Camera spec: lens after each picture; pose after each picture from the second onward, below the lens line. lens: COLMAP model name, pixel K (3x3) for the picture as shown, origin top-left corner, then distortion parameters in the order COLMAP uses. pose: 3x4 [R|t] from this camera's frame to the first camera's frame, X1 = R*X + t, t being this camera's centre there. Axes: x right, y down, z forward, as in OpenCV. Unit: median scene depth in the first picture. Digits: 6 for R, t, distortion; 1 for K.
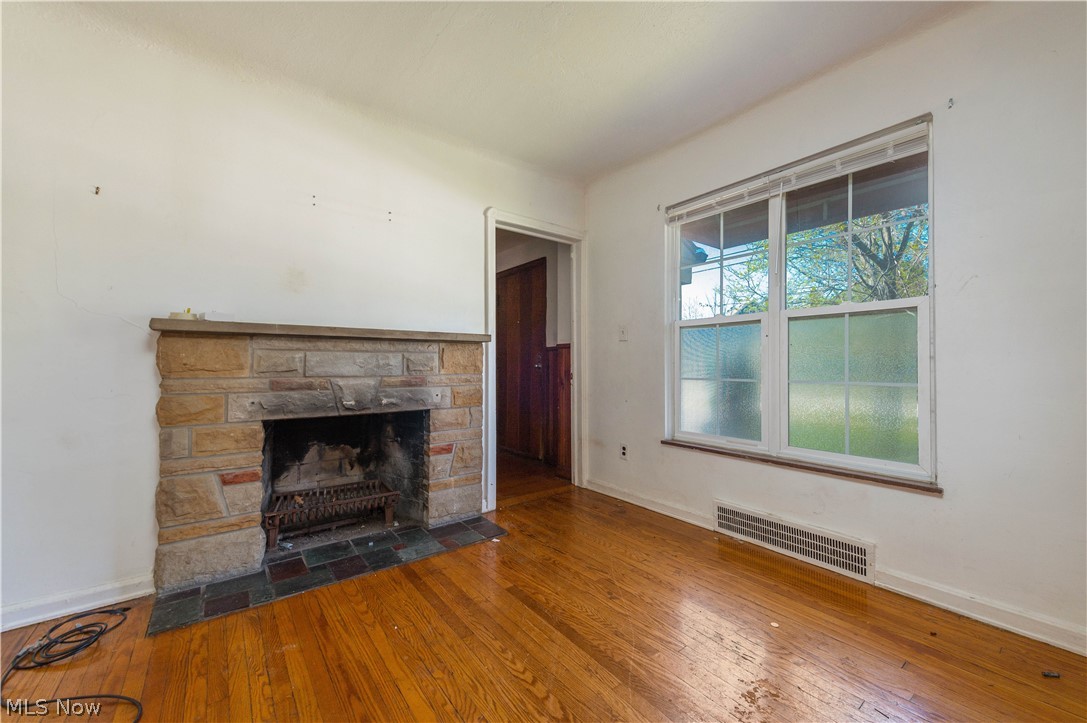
lens RADIAL K [[421.0, 0, 548.9], [0, 421.0, 358.7], [0, 0, 1]] dist [-0.001195, -0.000216]
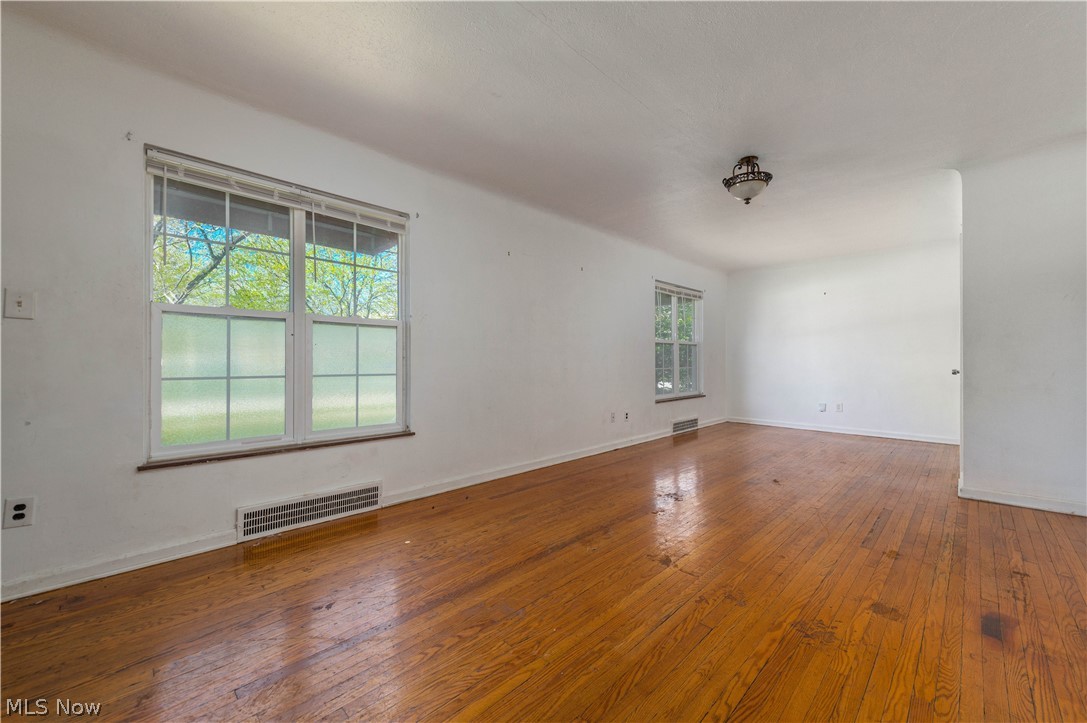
lens RADIAL K [[432.0, 0, 551.1], [0, 432.0, 363.1], [0, 0, 1]] dist [0.013300, -0.001380]
pose [[-0.138976, 0.003551, 0.990289, -0.856769], [-0.012867, 0.999903, -0.005392, 0.019129], [-0.990212, -0.013492, -0.138916, 0.621607]]
